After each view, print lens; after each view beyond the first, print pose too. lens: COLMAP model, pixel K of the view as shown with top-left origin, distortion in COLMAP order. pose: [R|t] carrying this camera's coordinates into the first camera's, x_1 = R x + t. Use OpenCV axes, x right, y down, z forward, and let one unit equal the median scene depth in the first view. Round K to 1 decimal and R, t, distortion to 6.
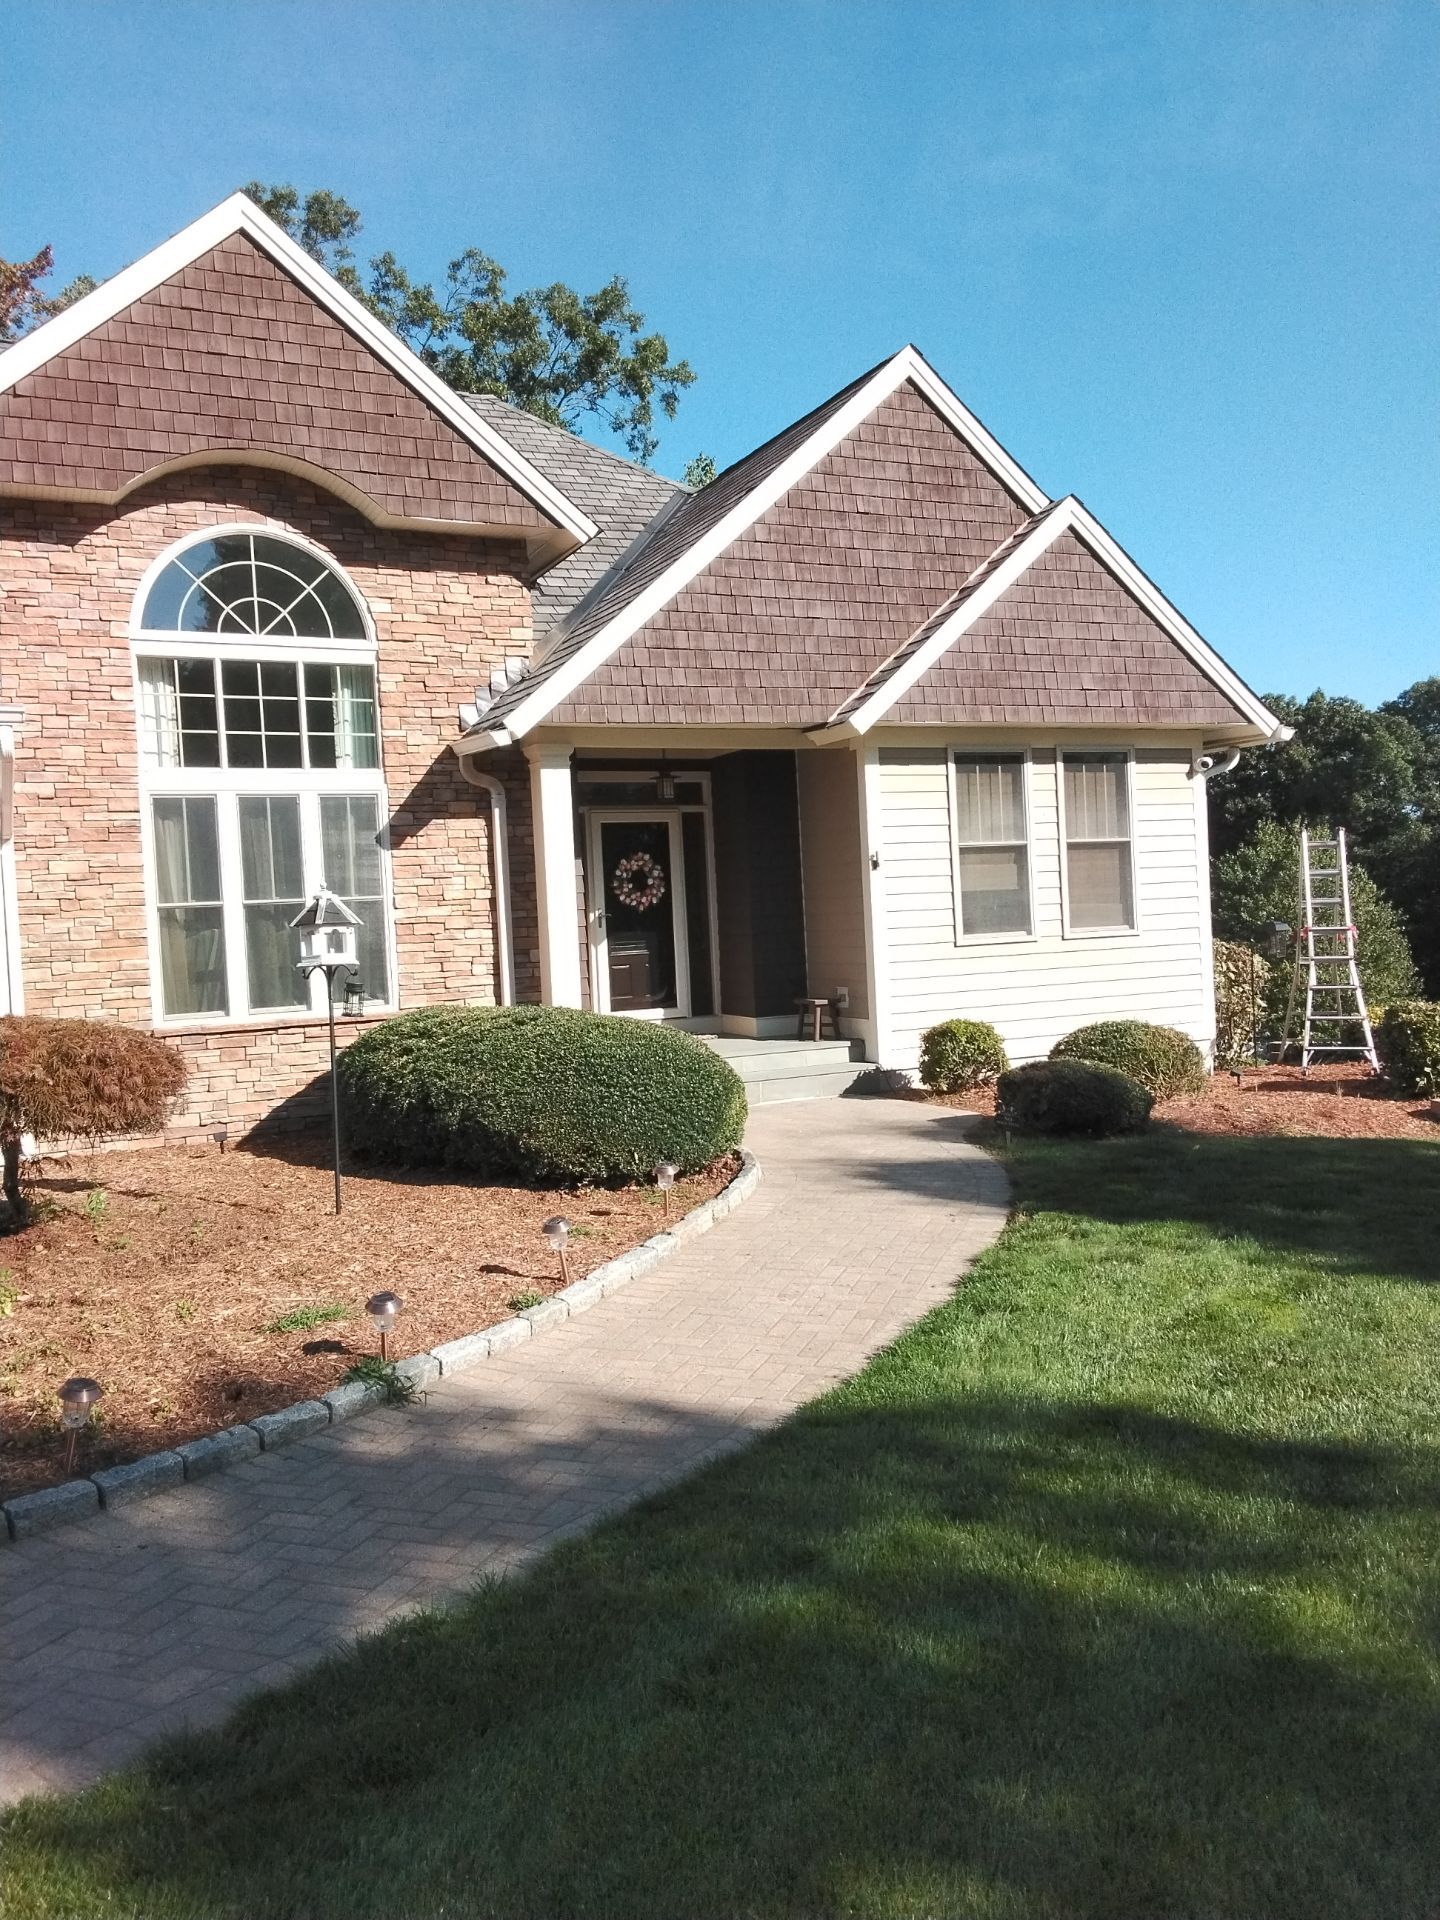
lens RADIAL K [[1518.2, 0, 723.0], [0, 1518.2, 952.3], [0, 0, 1]] dist [0.129005, -0.163779]
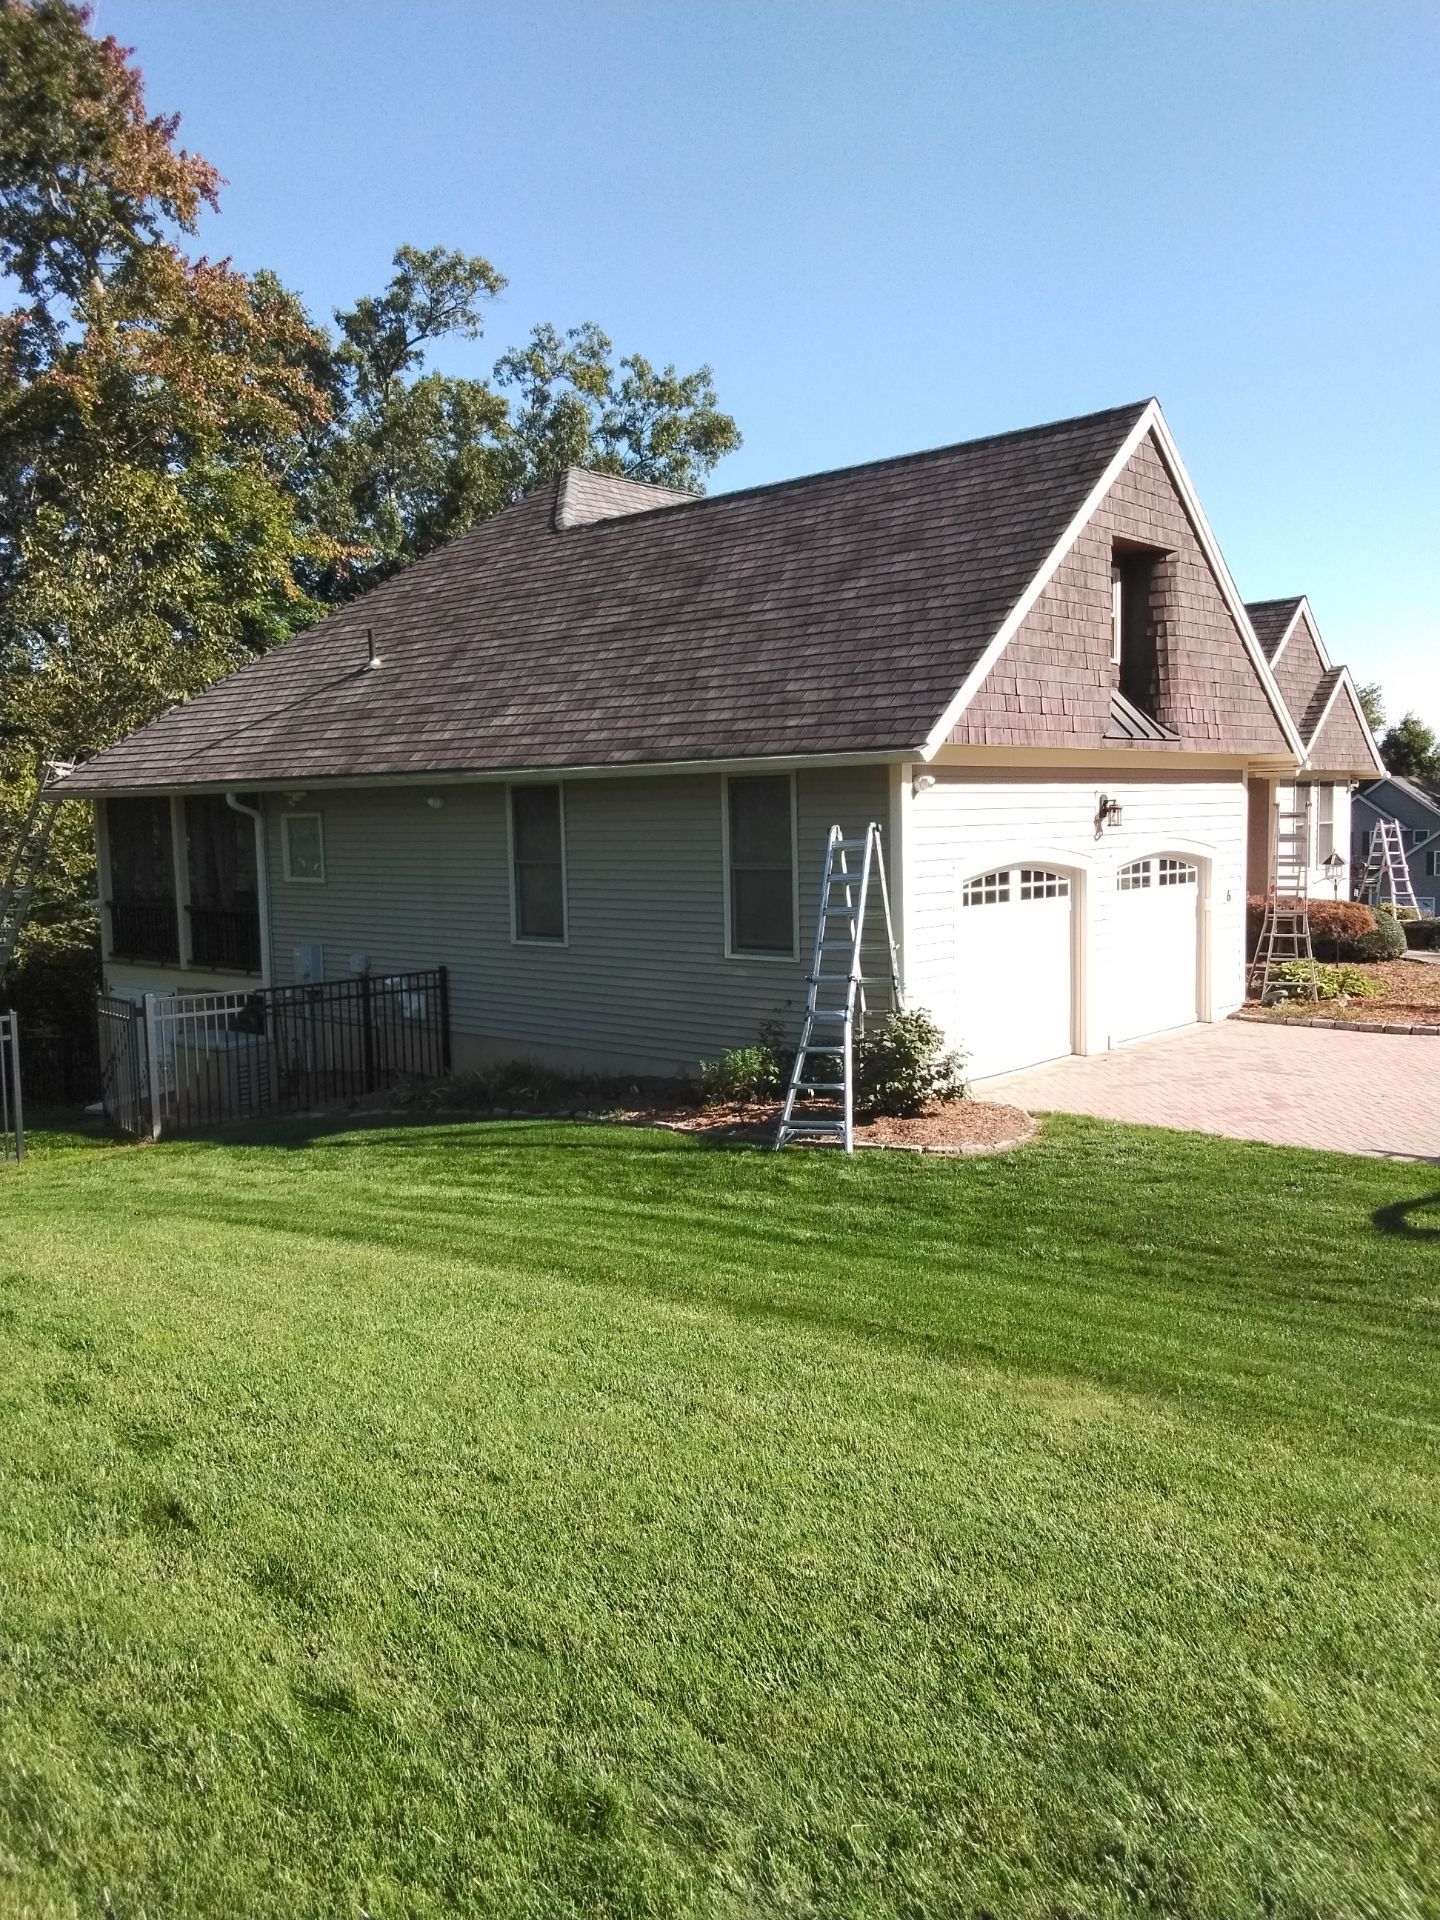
lens RADIAL K [[1518.2, 0, 723.0], [0, 1518.2, 952.3], [0, 0, 1]] dist [0.129005, -0.163779]
pose [[0.924436, -0.002333, 0.381330, -1.648445], [-0.019871, 0.998328, 0.054279, 0.008089], [-0.380820, -0.057754, 0.922844, -0.814686]]
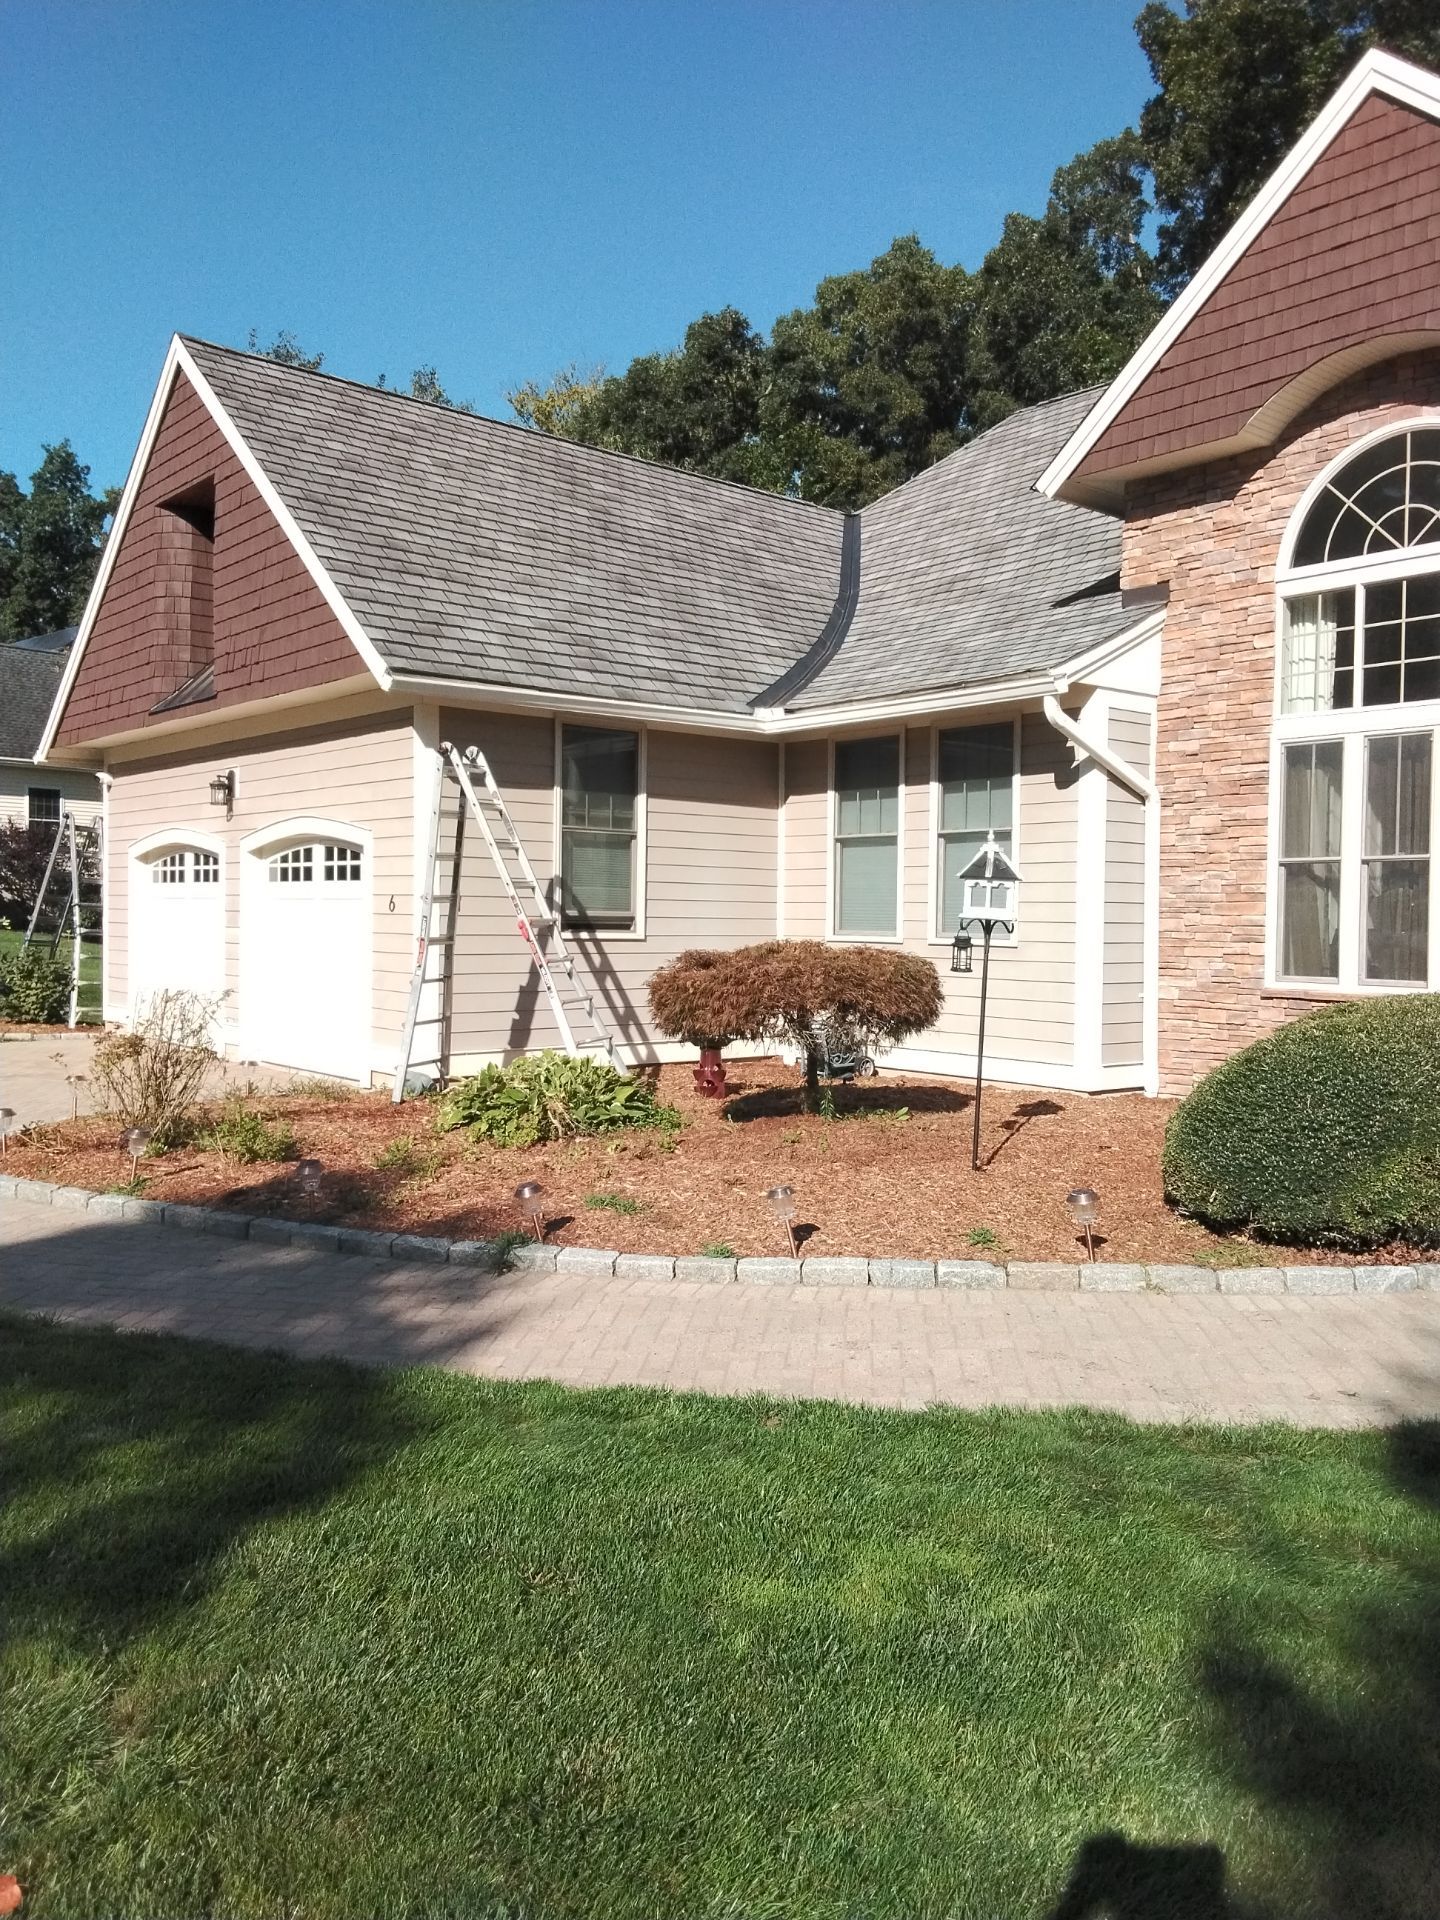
lens RADIAL K [[1518.2, 0, 723.0], [0, 1518.2, 952.3], [0, 0, 1]] dist [0.129005, -0.163779]
pose [[0.233148, 0.075555, -0.969502, 0.471916], [-0.047638, 0.996667, 0.066216, -0.019798], [0.971274, 0.030747, 0.235970, 0.433137]]
